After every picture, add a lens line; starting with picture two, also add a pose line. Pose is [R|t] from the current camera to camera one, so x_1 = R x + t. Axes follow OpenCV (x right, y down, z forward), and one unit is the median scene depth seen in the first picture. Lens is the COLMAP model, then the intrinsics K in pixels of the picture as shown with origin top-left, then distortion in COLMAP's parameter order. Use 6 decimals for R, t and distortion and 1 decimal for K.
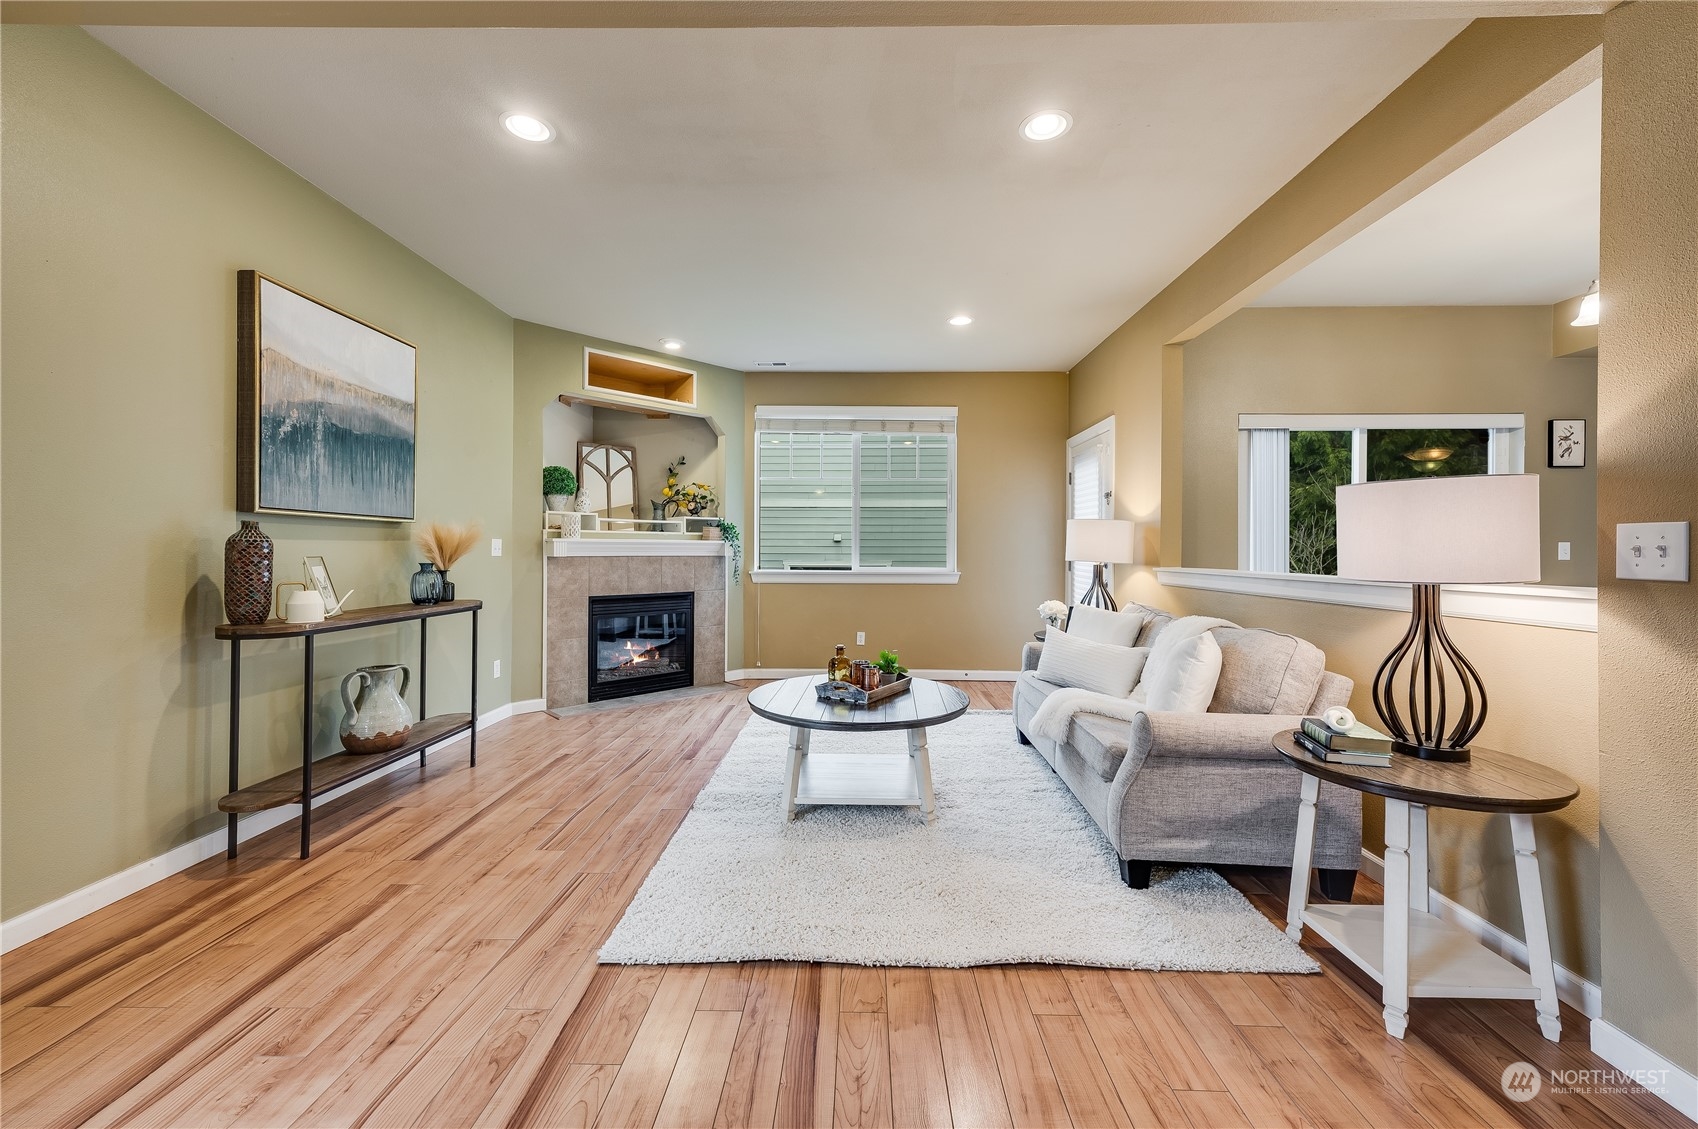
lens RADIAL K [[672.3, 0, 848.6], [0, 672.3, 551.9], [0, 0, 1]] dist [0.012076, -0.000539]
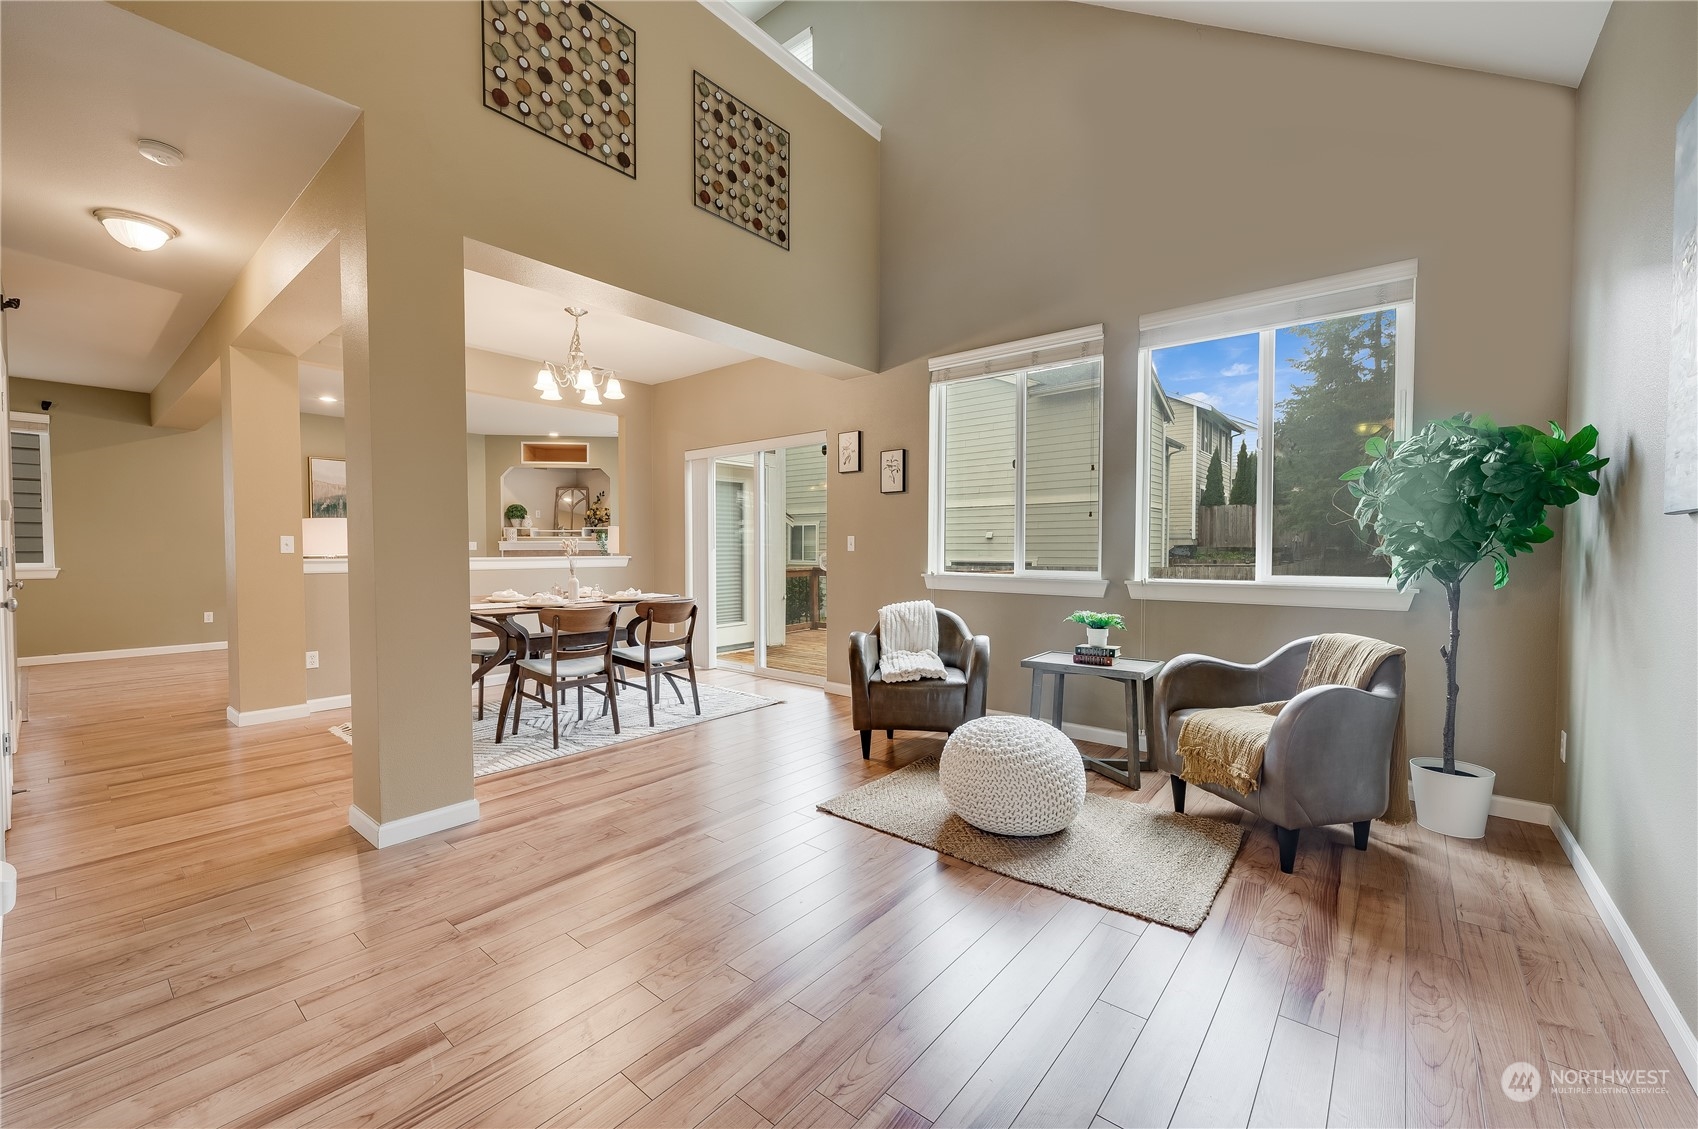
lens RADIAL K [[672.3, 0, 840.8], [0, 672.3, 568.4], [0, 0, 1]] dist [0.012076, -0.000539]
pose [[0.776232, 0.014365, -0.630284, 1.534333], [0.003620, 0.999622, 0.027240, 0.009056], [0.630437, -0.023426, 0.775887, 0.068045]]
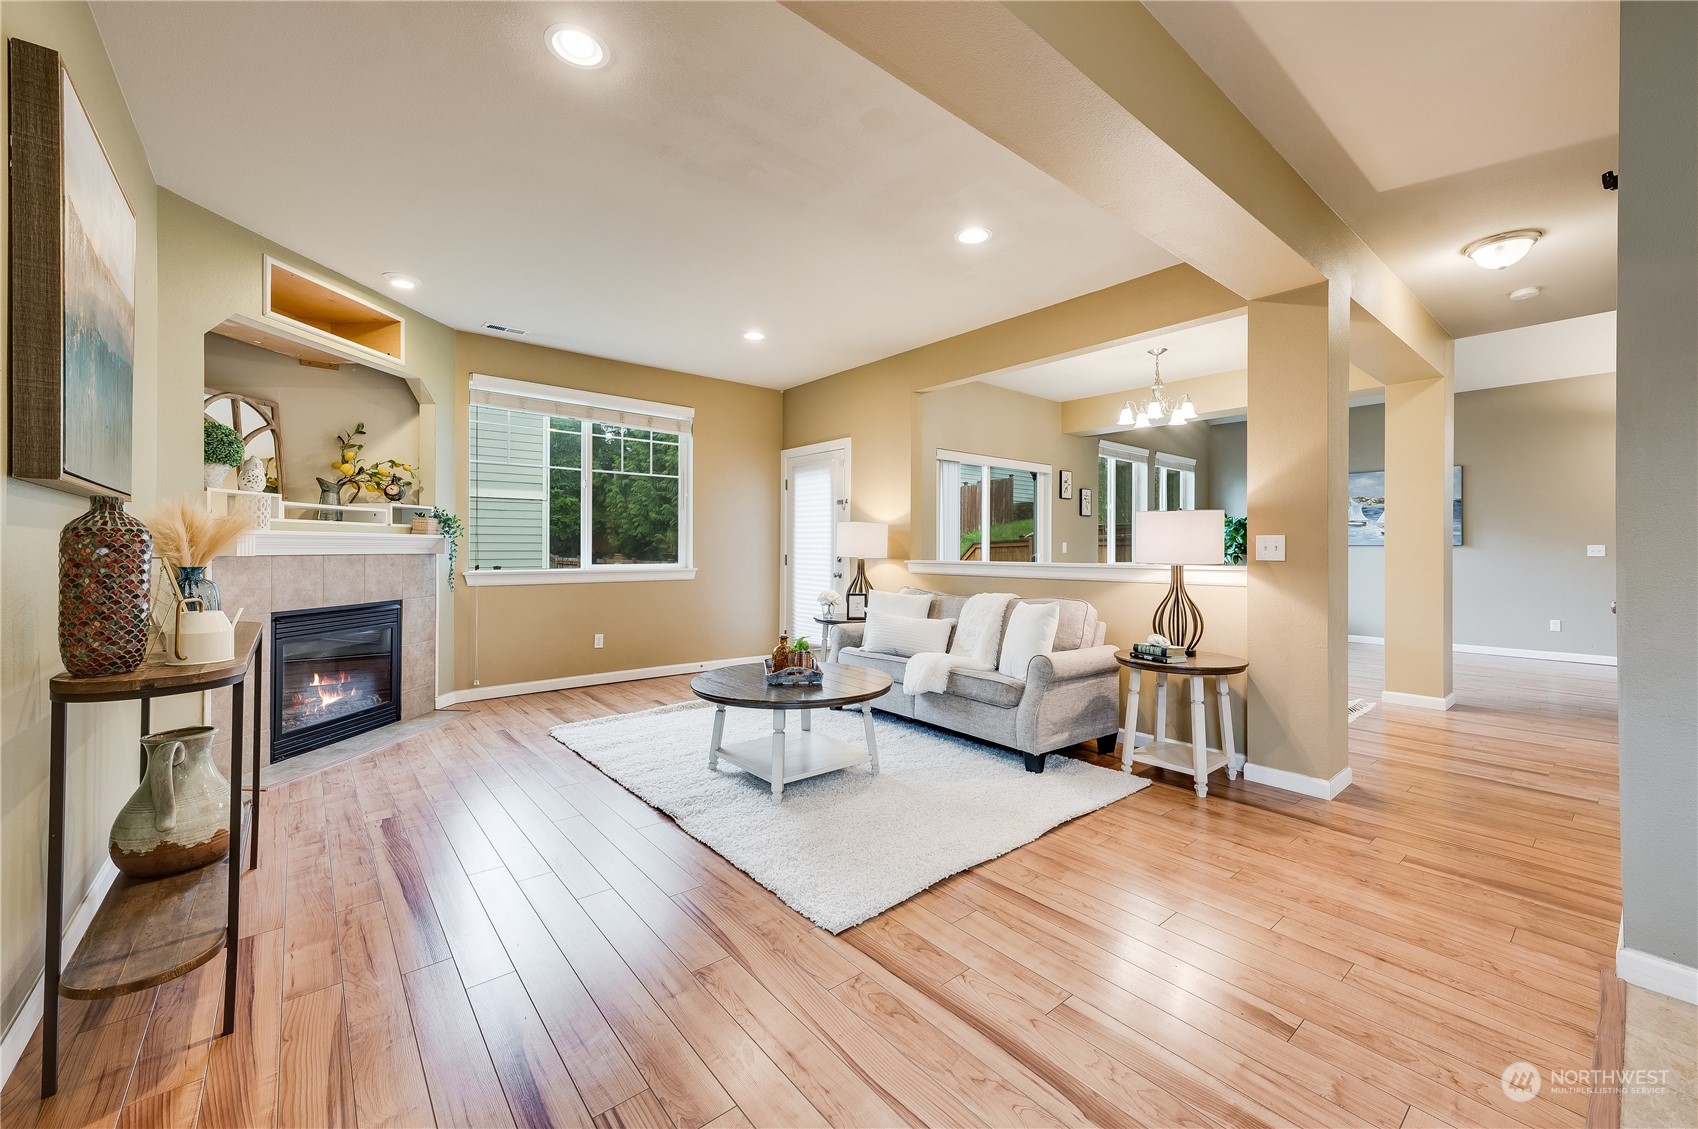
lens RADIAL K [[672.3, 0, 857.2], [0, 672.3, 551.1], [0, 0, 1]] dist [0.012076, -0.000539]
pose [[0.750865, -0.003941, 0.660444, -0.392344], [0.000742, 0.999987, 0.005124, -0.001296], [-0.660455, -0.003357, 0.750858, 0.066553]]
